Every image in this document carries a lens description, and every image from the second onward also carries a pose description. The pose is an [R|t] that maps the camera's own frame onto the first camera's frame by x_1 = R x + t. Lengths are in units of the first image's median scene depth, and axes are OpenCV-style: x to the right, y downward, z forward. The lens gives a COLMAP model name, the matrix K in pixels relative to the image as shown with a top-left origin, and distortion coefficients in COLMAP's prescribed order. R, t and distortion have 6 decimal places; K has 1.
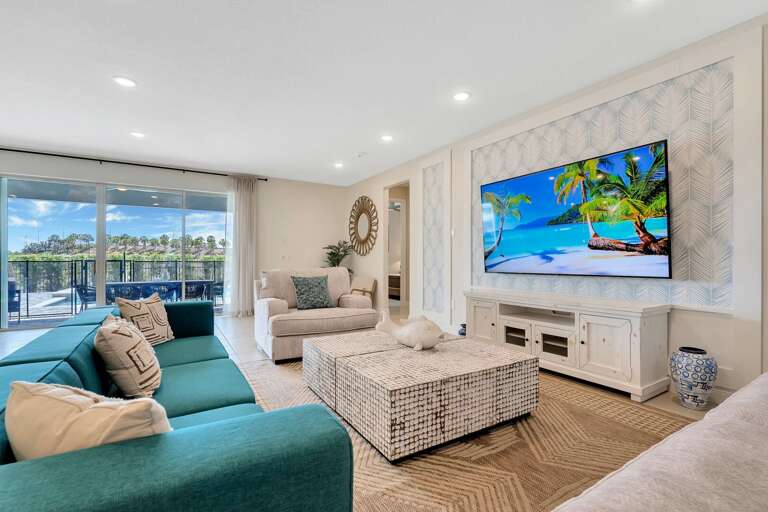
lens RADIAL K [[350.2, 0, 383.3], [0, 350.2, 259.0], [0, 0, 1]] dist [0.003338, 0.000252]
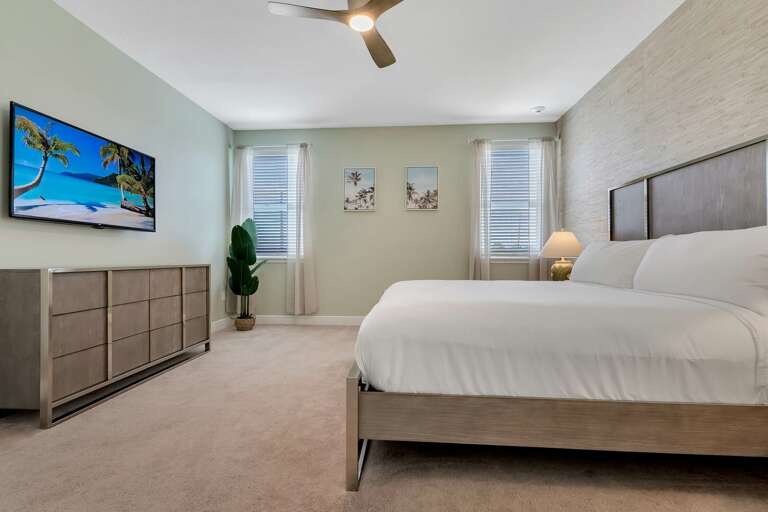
lens RADIAL K [[350.2, 0, 384.8], [0, 350.2, 258.3], [0, 0, 1]] dist [0.003338, 0.000252]
pose [[-0.817777, 0.005598, 0.575508, -1.108152], [-0.001131, 0.999935, -0.011334, 0.190823], [-0.575534, -0.009920, -0.817718, 1.512084]]
